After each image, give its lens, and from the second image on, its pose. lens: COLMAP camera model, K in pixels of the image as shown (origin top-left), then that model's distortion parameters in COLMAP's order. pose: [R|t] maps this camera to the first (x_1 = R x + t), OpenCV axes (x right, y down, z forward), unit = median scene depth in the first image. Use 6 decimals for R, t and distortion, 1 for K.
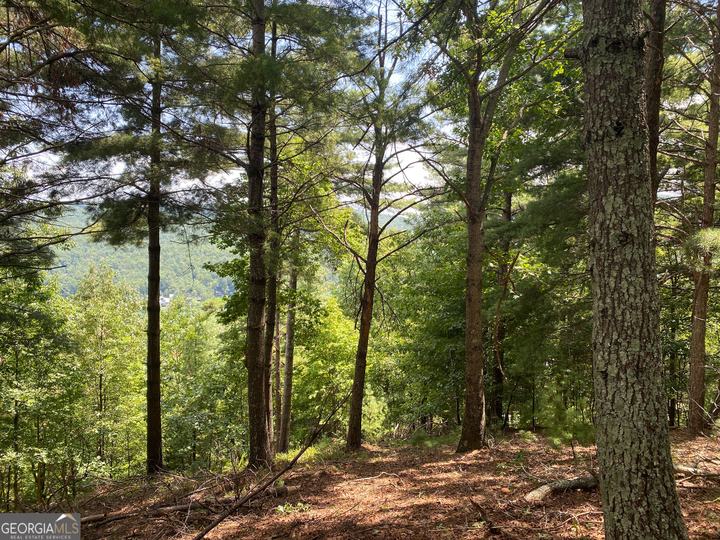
lens RADIAL K [[541.5, 0, 358.6], [0, 541.5, 269.6], [0, 0, 1]] dist [0.009689, -0.003526]
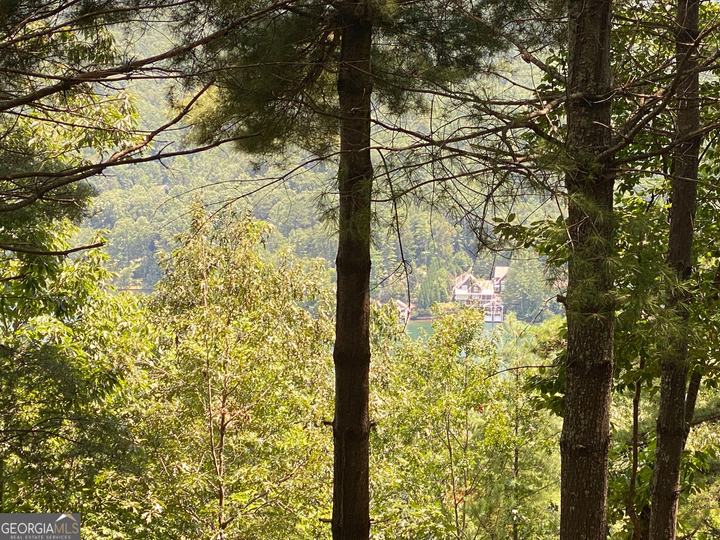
lens RADIAL K [[2138.3, 0, 360.5], [0, 2138.3, 270.5], [0, 0, 1]] dist [0.396547, 0.000000]
pose [[0.919028, 0.031843, -0.392904, 0.116703], [-0.014160, 0.998756, 0.047822, -0.035615], [0.393938, -0.038386, 0.918335, -0.163241]]
